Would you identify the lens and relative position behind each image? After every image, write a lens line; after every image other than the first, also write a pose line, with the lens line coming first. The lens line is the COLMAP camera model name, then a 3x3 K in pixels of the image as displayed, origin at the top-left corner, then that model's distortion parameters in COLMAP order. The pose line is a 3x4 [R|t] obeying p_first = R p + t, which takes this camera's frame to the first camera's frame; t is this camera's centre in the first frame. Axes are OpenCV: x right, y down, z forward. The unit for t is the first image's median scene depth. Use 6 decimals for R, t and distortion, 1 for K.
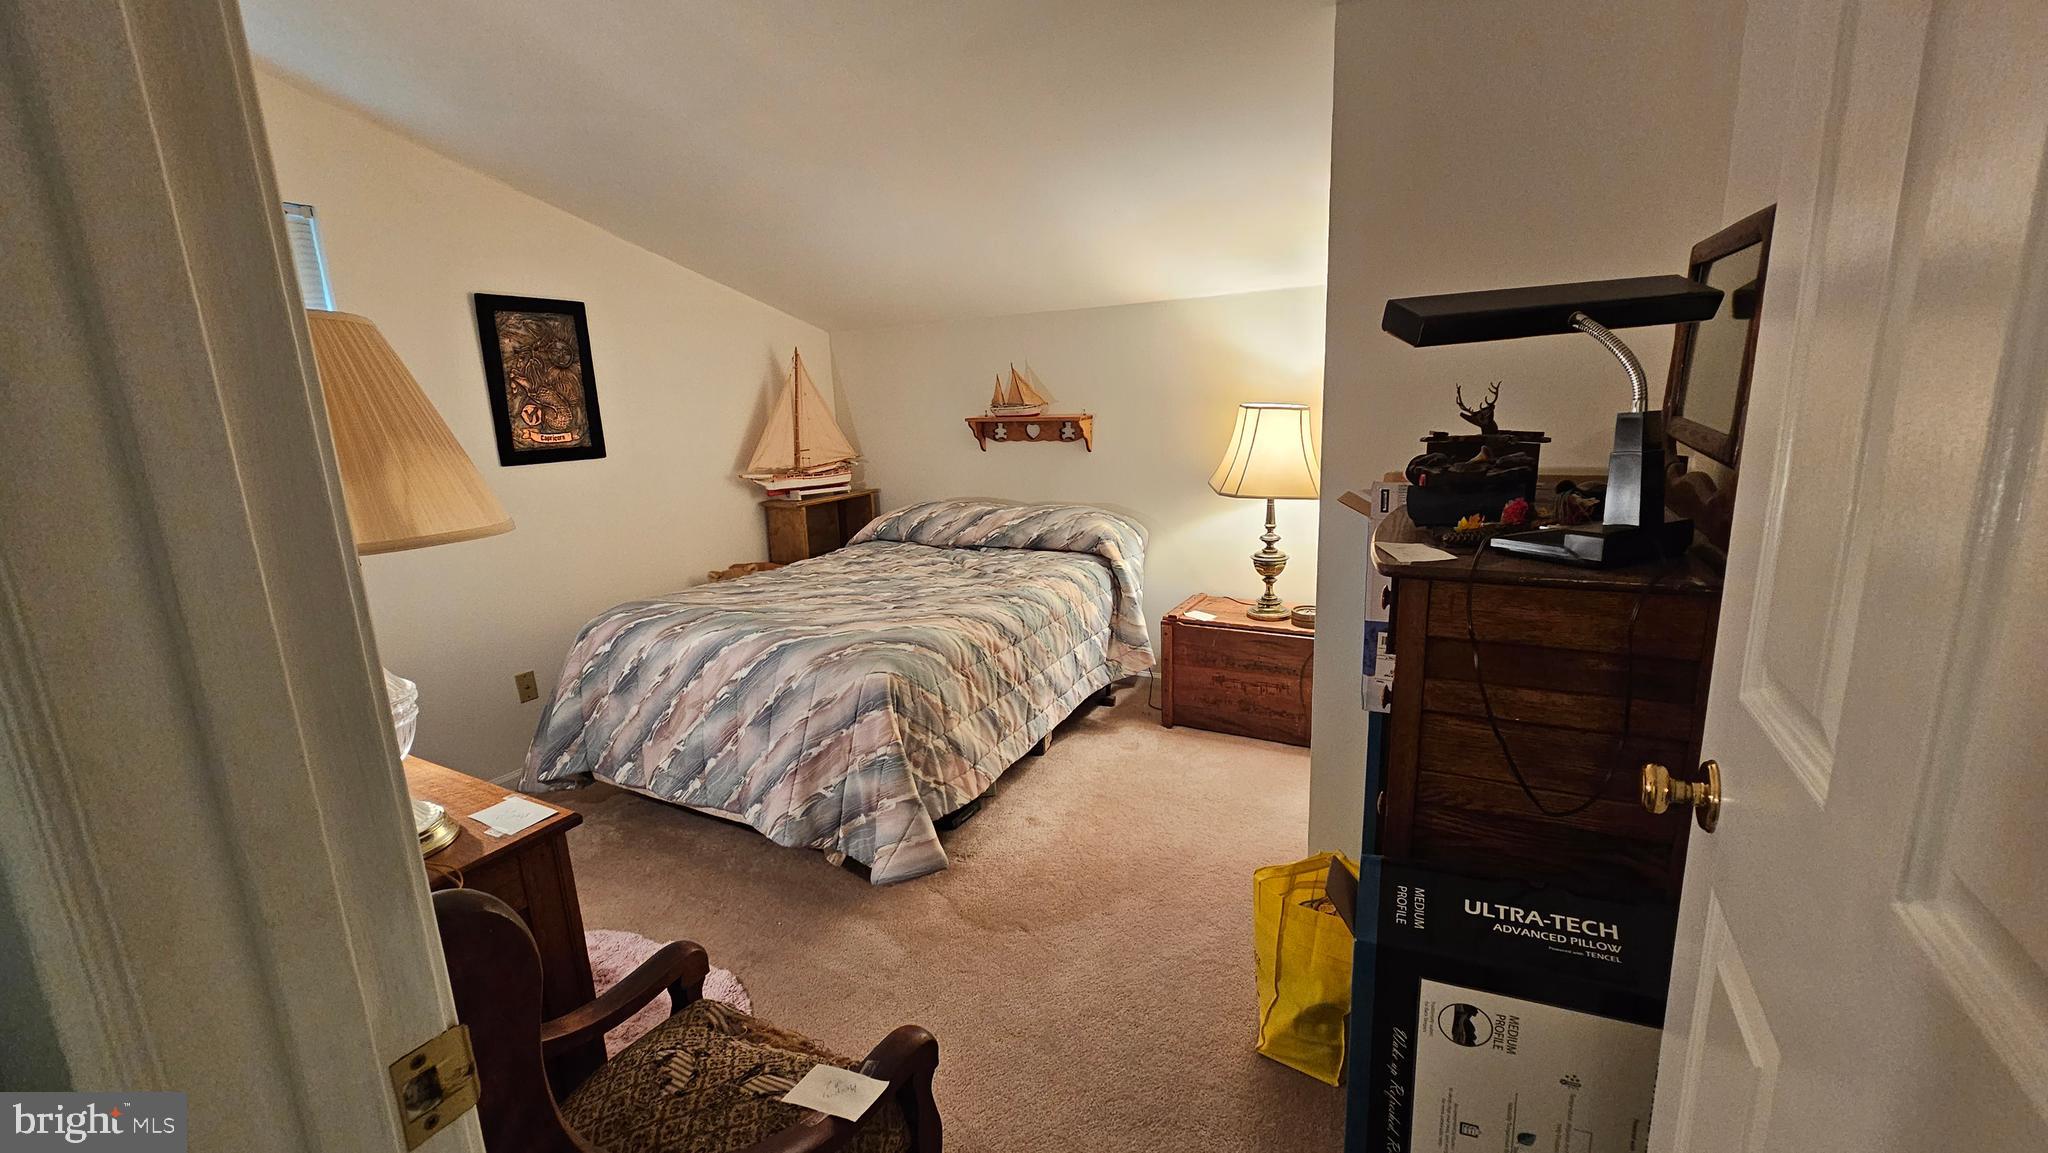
lens RADIAL K [[838.2, 0, 1030.4], [0, 838.2, 582.2], [0, 0, 1]] dist [-0.004203, 0.000676]
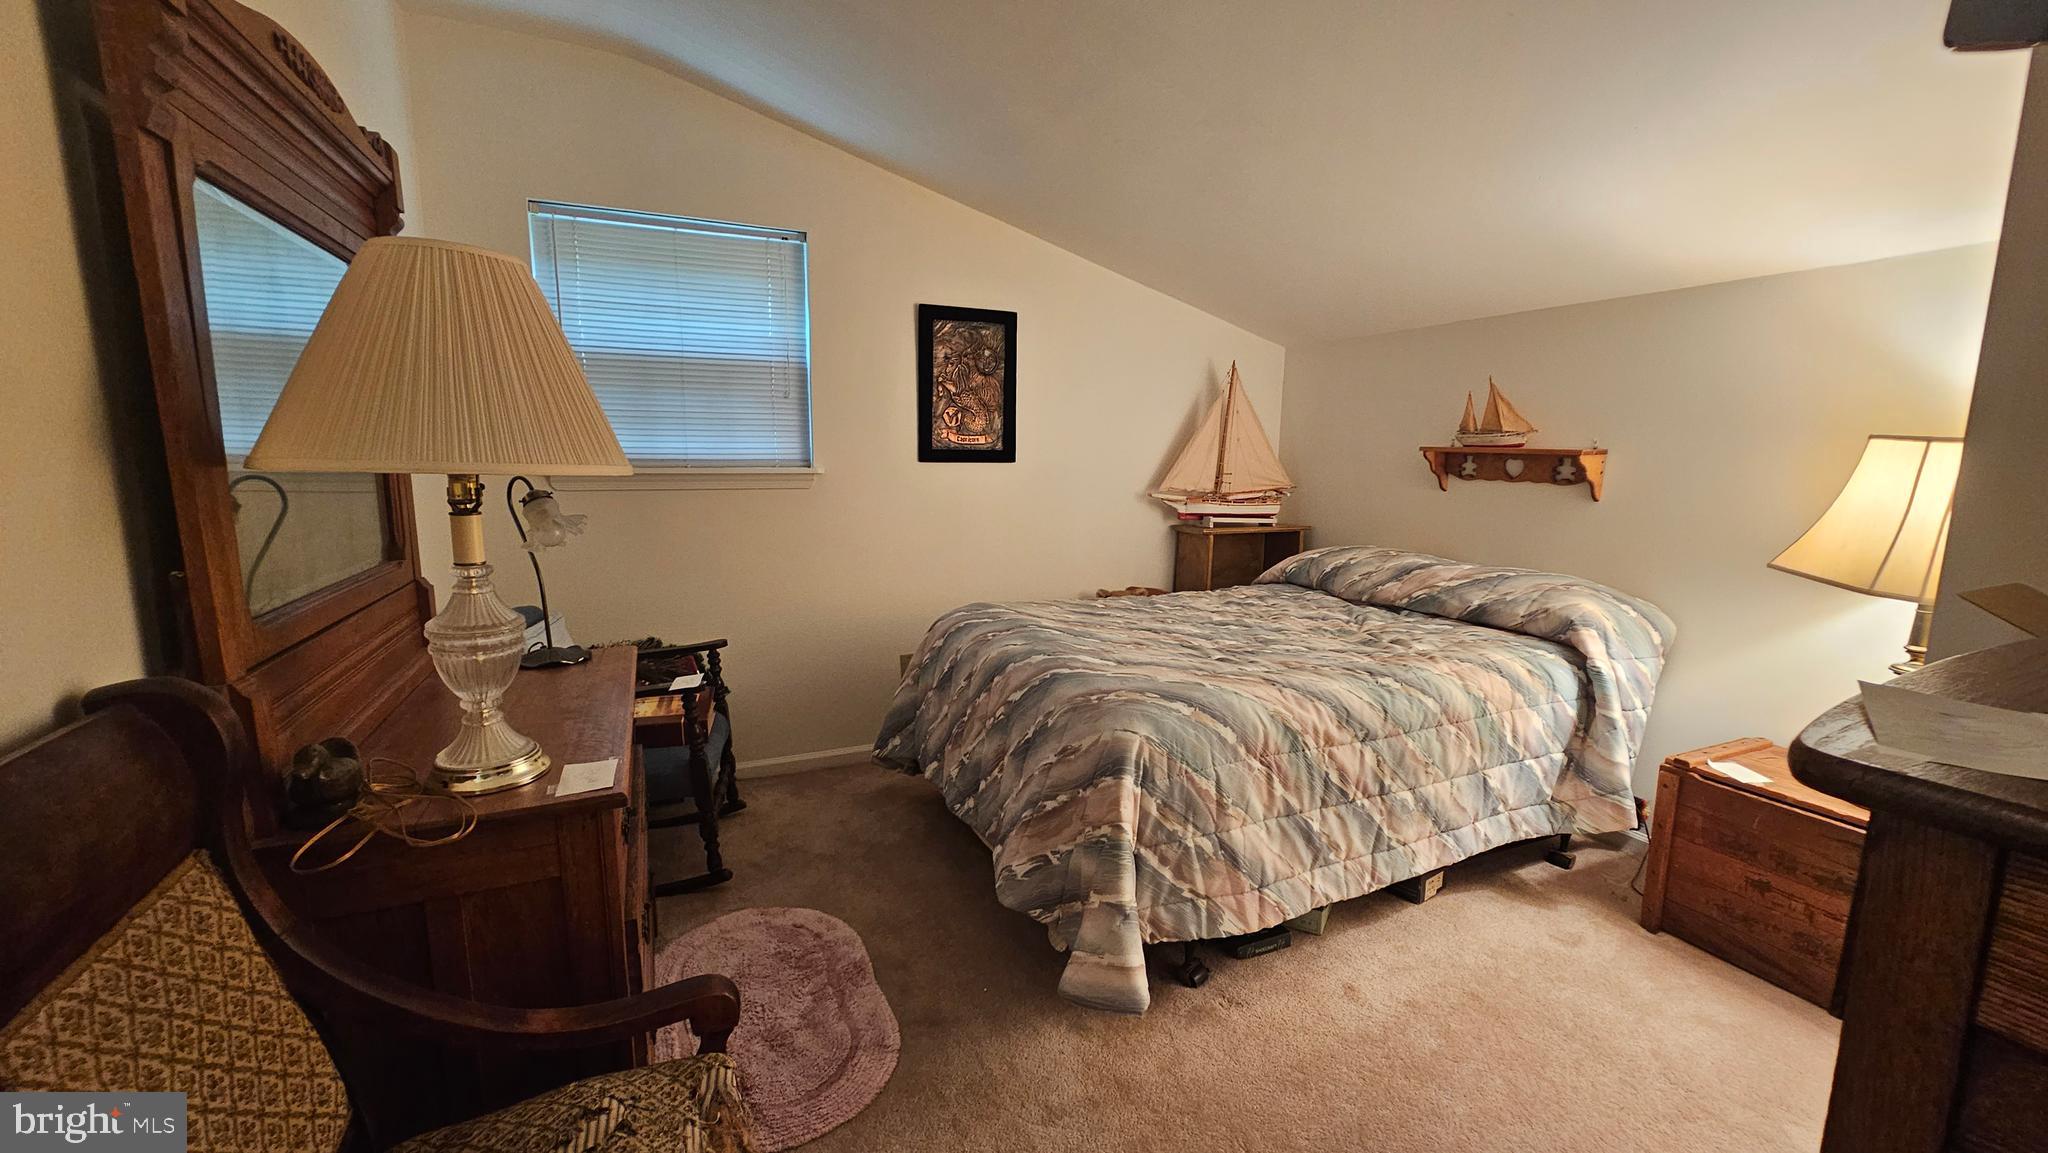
lens RADIAL K [[838.2, 0, 1030.4], [0, 838.2, 582.2], [0, 0, 1]] dist [-0.004203, 0.000676]
pose [[0.804073, 0.140750, -0.577629, 0.133199], [-0.170154, 0.985412, 0.003257, -0.012915], [0.569661, 0.095667, 0.816293, 0.209987]]
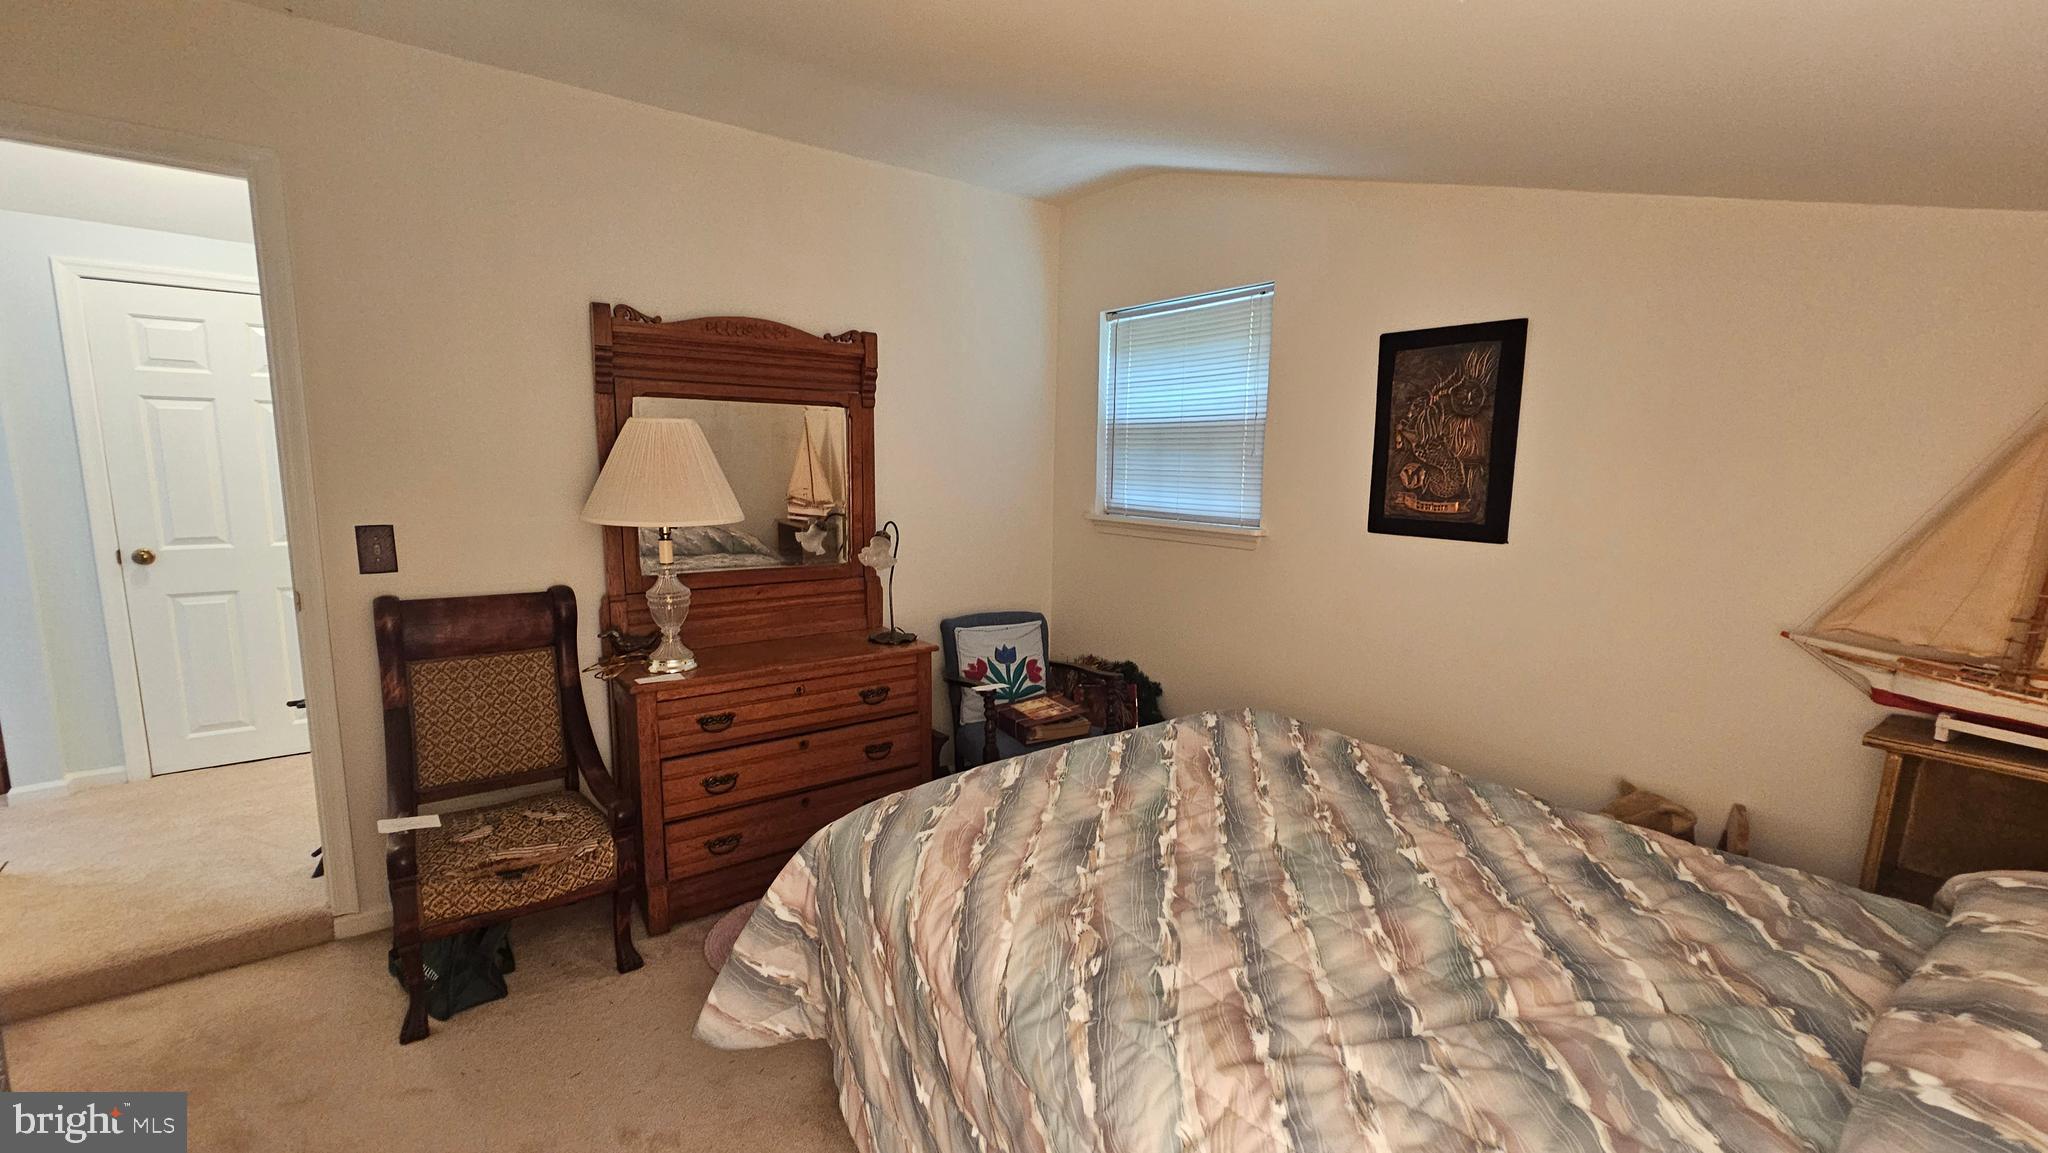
lens RADIAL K [[838.2, 0, 1030.4], [0, 838.2, 582.2], [0, 0, 1]] dist [-0.004203, 0.000676]
pose [[-0.399138, 0.166235, -0.901695, 0.294228], [-0.200223, 0.943890, 0.262644, -0.245723], [0.894762, 0.285371, -0.343459, 0.997200]]
